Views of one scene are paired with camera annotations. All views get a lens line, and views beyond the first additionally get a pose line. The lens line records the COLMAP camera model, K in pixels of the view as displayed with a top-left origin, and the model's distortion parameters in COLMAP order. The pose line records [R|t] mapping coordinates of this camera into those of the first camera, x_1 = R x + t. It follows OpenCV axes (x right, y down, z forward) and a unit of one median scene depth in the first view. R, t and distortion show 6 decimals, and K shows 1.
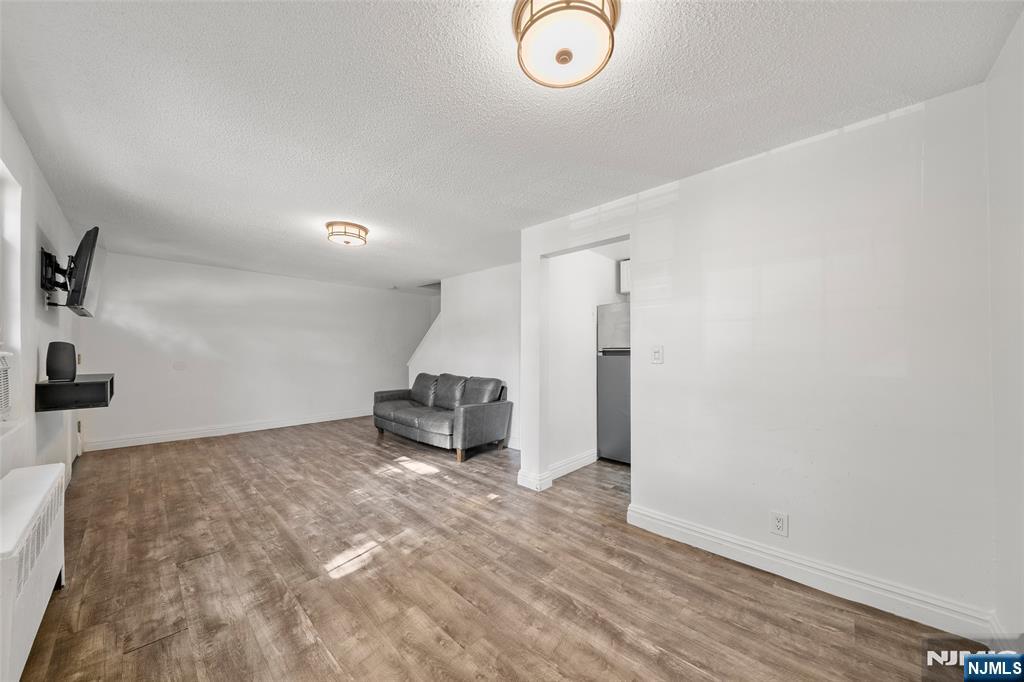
lens RADIAL K [[358.4, 0, 502.4], [0, 358.4, 346.2], [0, 0, 1]] dist [-0.001375, -0.000180]
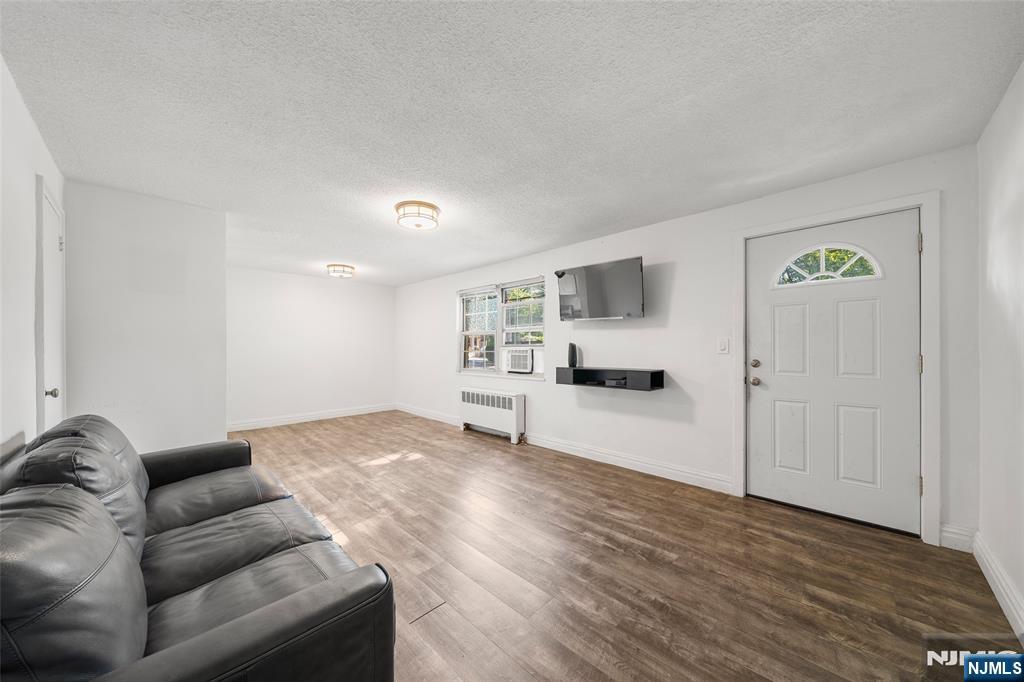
lens RADIAL K [[358.4, 0, 511.4], [0, 358.4, 351.8], [0, 0, 1]] dist [-0.001375, -0.000180]
pose [[-0.999990, -0.002587, 0.003701, -1.034844], [-0.002597, 0.999992, -0.002919, 0.037640], [-0.003694, -0.002929, -0.999989, 2.919892]]
